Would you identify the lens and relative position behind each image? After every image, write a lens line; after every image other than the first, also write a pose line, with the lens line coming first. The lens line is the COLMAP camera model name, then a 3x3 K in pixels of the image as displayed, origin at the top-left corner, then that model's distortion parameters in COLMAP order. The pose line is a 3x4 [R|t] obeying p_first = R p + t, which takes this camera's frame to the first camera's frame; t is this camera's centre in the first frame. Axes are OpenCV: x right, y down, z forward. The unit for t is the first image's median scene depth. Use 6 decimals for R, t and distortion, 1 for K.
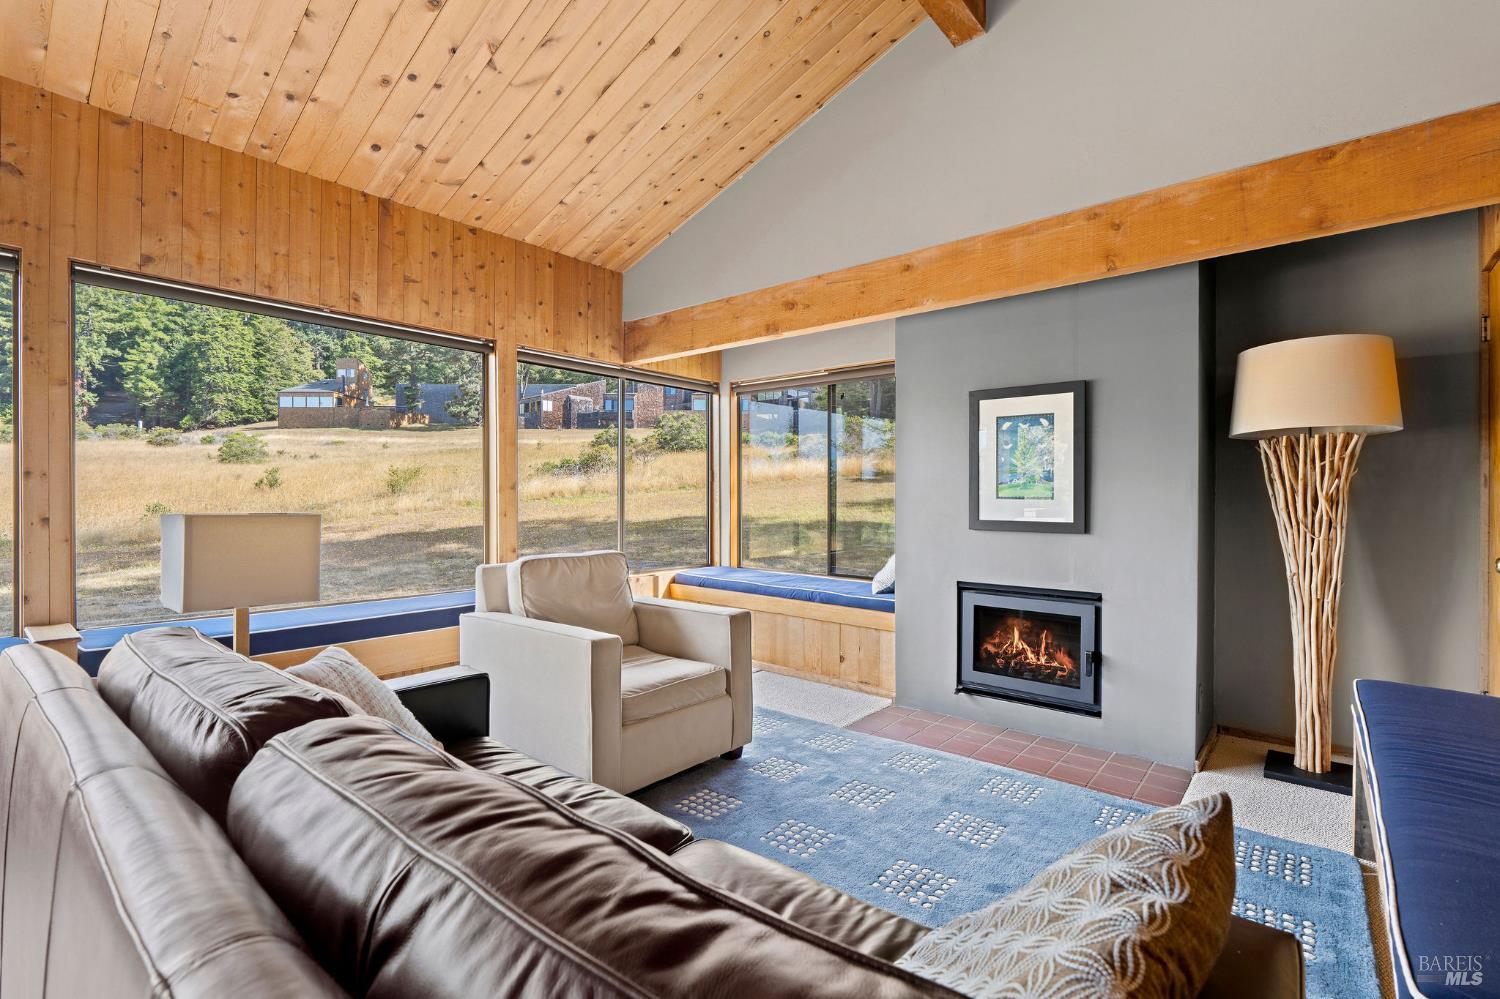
lens RADIAL K [[678.5, 0, 745.6], [0, 678.5, 496.9], [0, 0, 1]] dist [-0.007086, 0.000713]
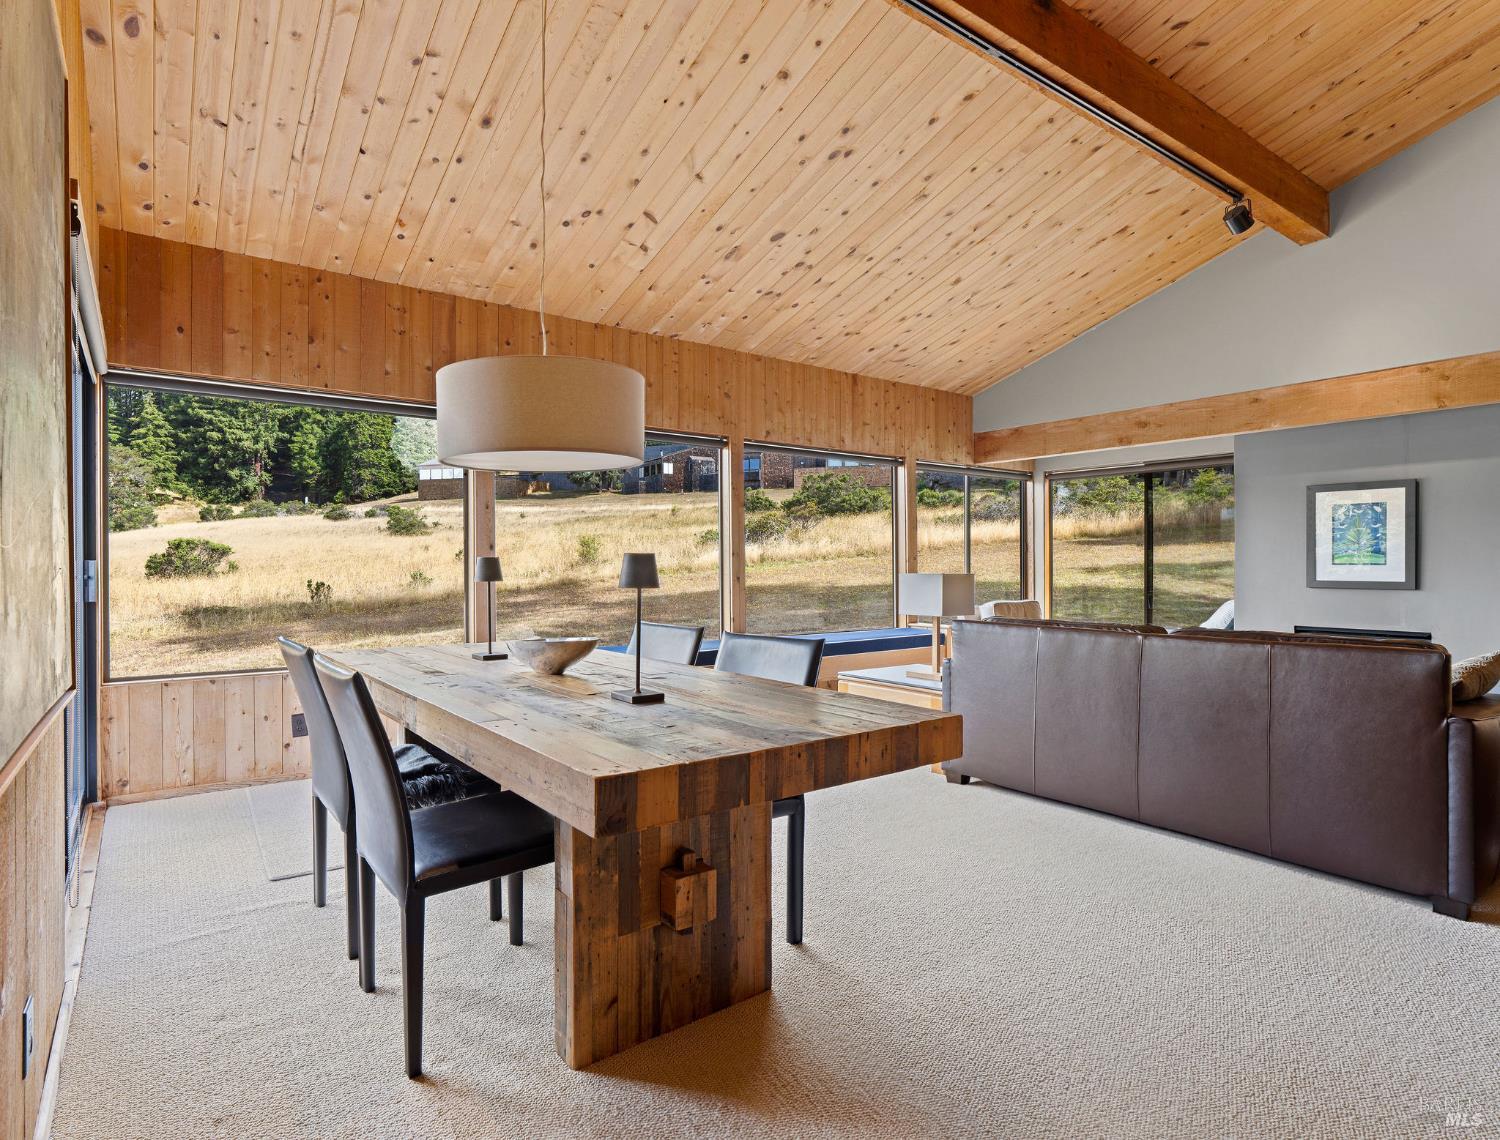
lens RADIAL K [[767.4, 0, 639.8], [0, 767.4, 568.7], [0, 0, 1]] dist [-0.013329, 0.005414]
pose [[0.956074, -0.002292, -0.293118, -0.373458], [0.003749, 0.999983, 0.004411, -0.001276], [0.293103, -0.005316, 0.956066, -0.636409]]
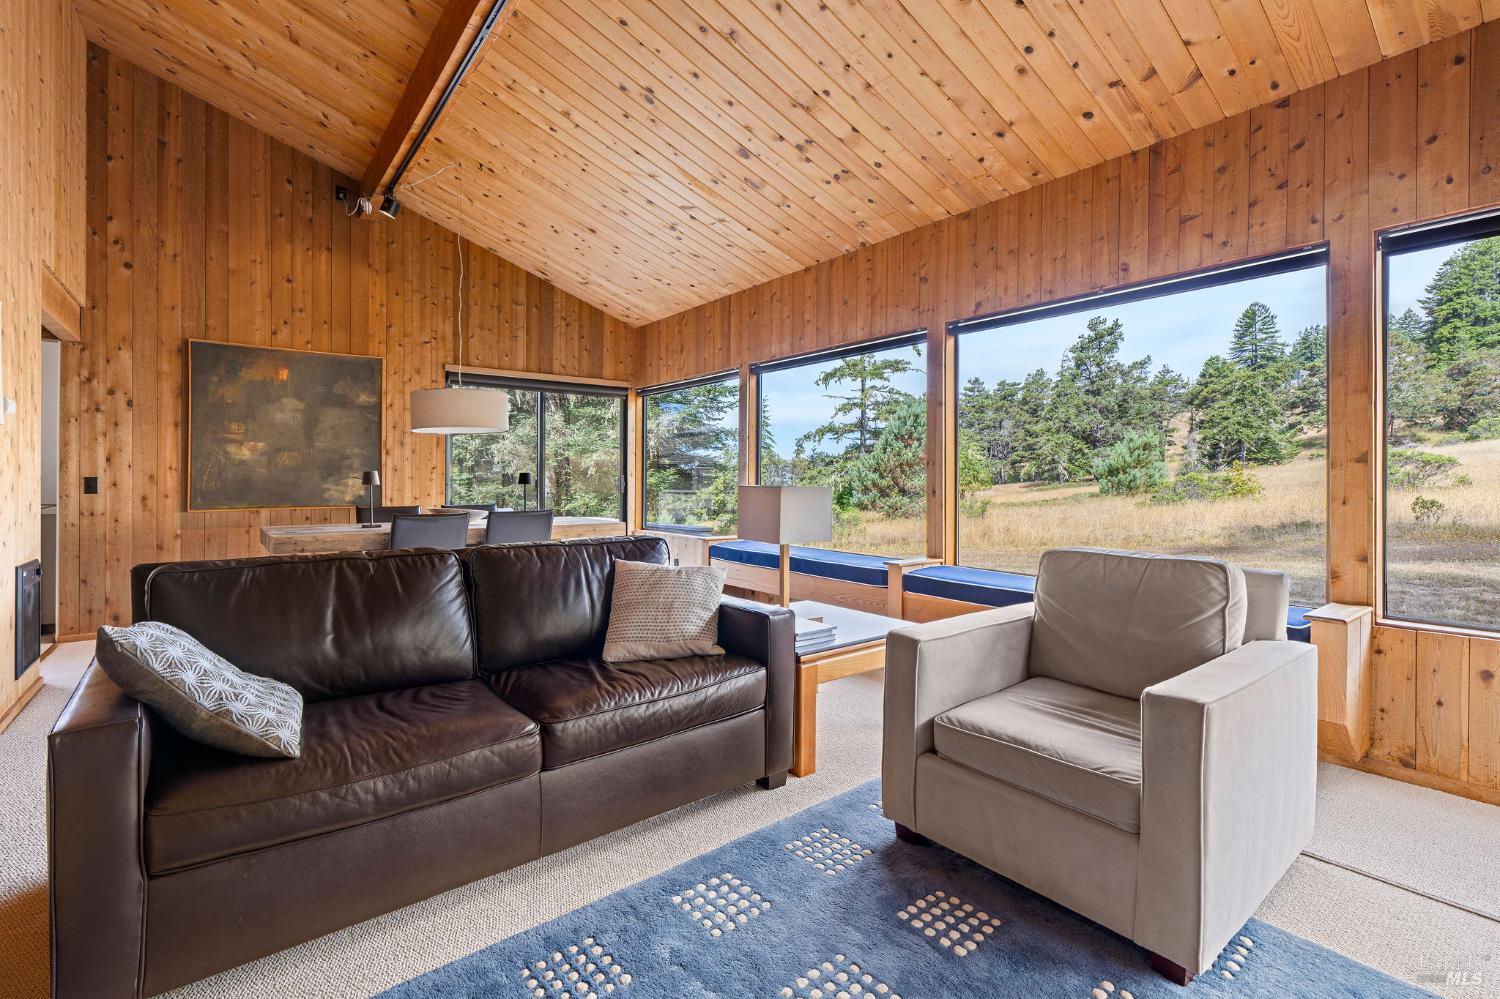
lens RADIAL K [[680.7, 0, 747.6], [0, 680.7, 480.1], [0, 0, 1]] dist [-0.003463, 0.001235]
pose [[-0.204129, -0.002333, -0.978941, 0.348747], [-0.000961, 0.999997, -0.002182, 0.006114], [0.978944, 0.000496, -0.204131, 0.498125]]
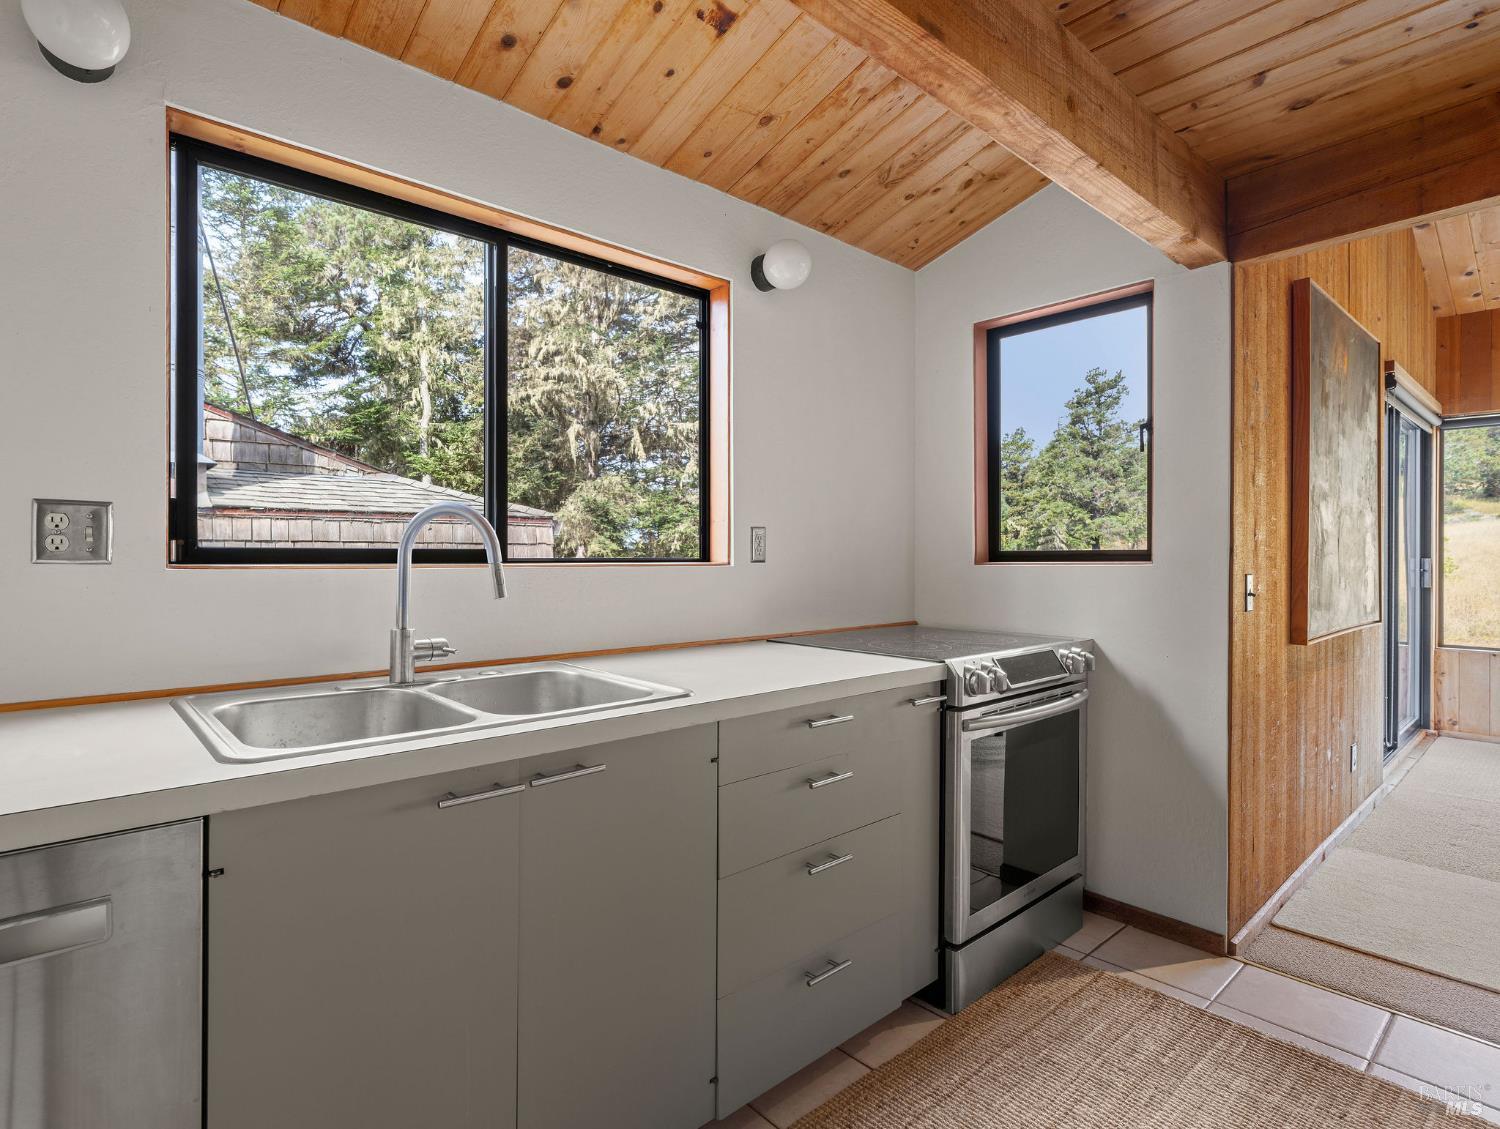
lens RADIAL K [[765.1, 0, 655.5], [0, 765.1, 556.5], [0, 0, 1]] dist [-0.000787, 0.000388]
pose [[-0.187521, 0.001250, -0.982260, 0.134846], [-0.001078, 0.999998, 0.001479, -0.011131], [0.982260, 0.001336, -0.187519, -0.930775]]
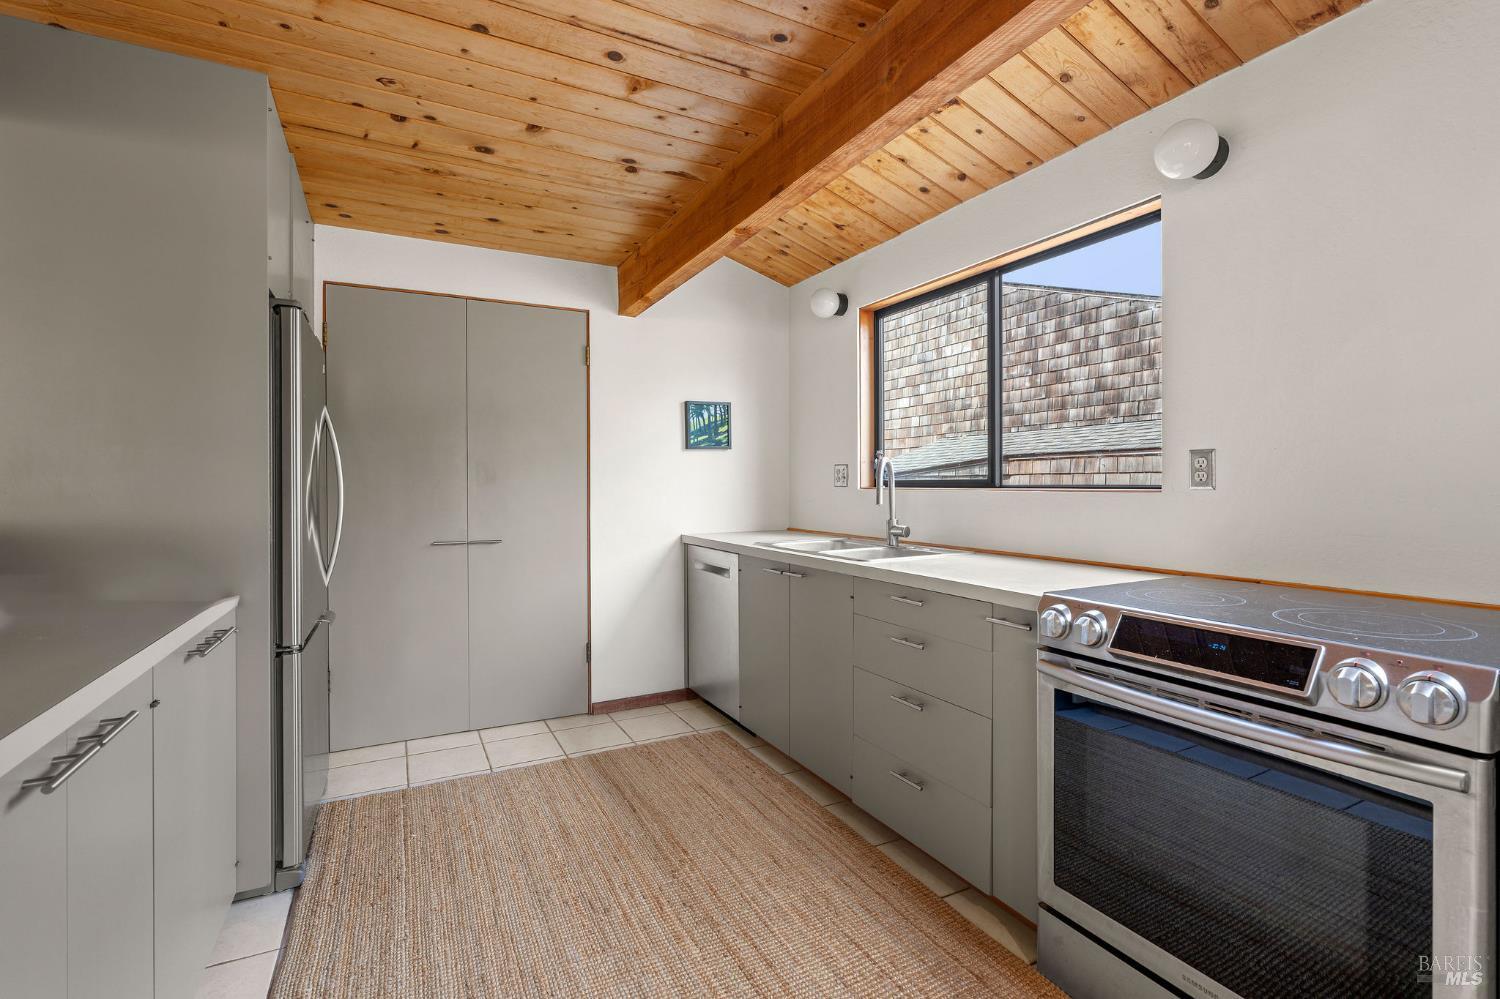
lens RADIAL K [[678.5, 0, 745.6], [0, 678.5, 496.9], [0, 0, 1]] dist [-0.007086, 0.000713]
pose [[-0.926271, -0.006193, 0.376808, -0.296250], [0.000313, 0.999852, 0.017202, -0.009247], [-0.376859, 0.016051, -0.926132, -0.474818]]
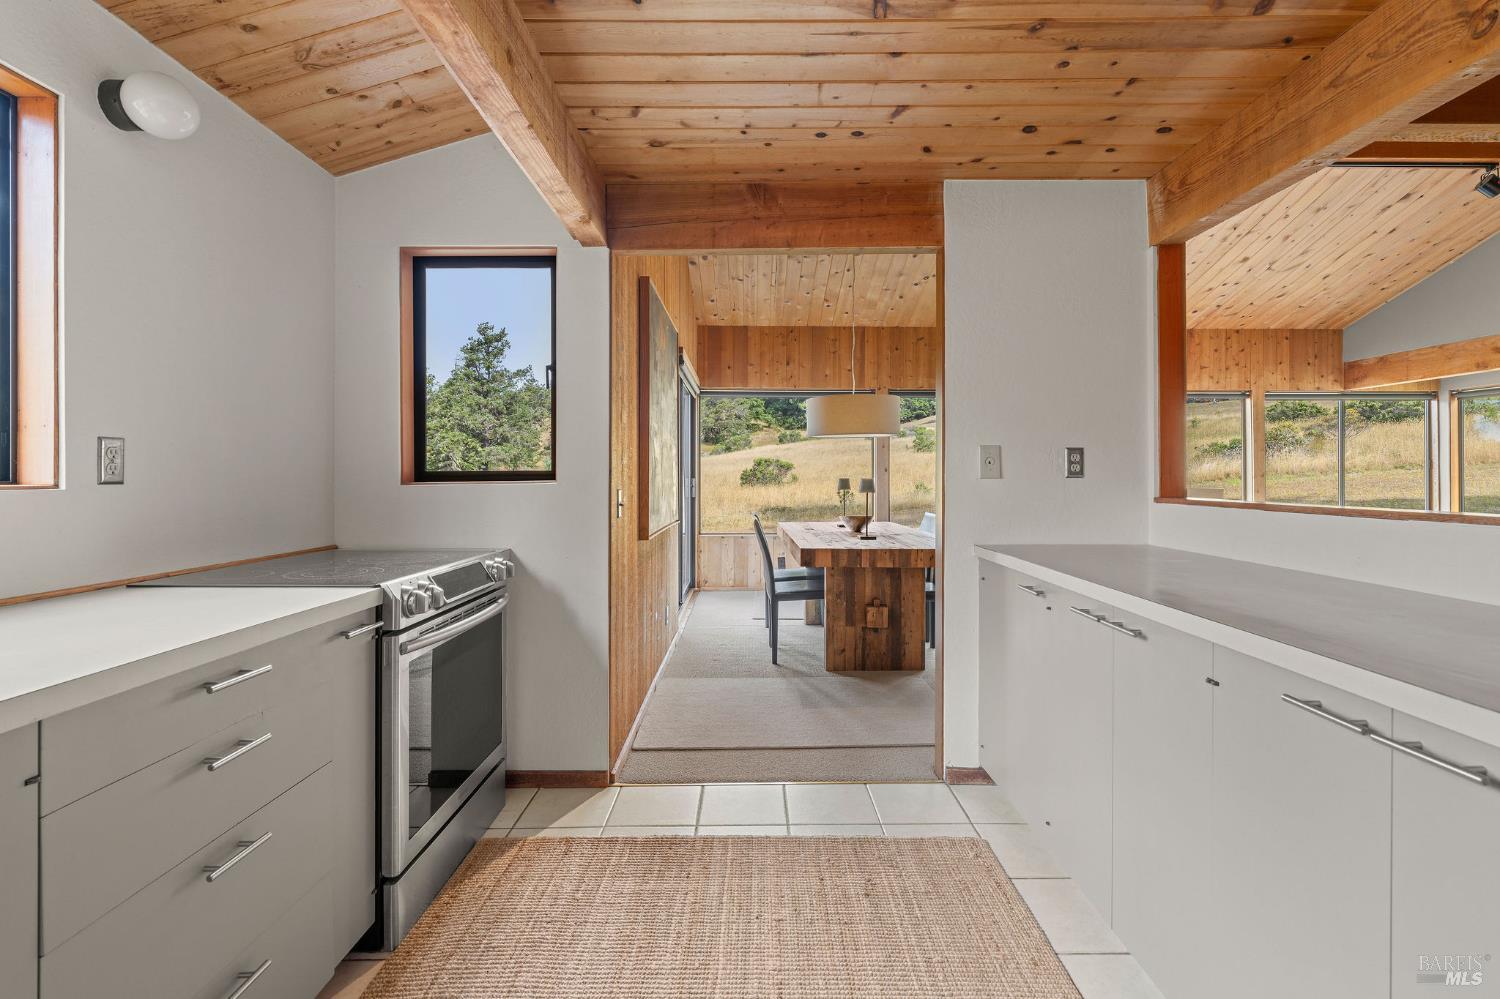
lens RADIAL K [[678.2, 0, 758.7], [0, 678.2, 476.9], [0, 0, 1]] dist [-0.006694, 0.001462]
pose [[0.657608, -0.001927, -0.753358, 0.090209], [0.001643, 0.999998, -0.001125, -0.009192], [0.753359, -0.000498, 0.657609, -0.937339]]
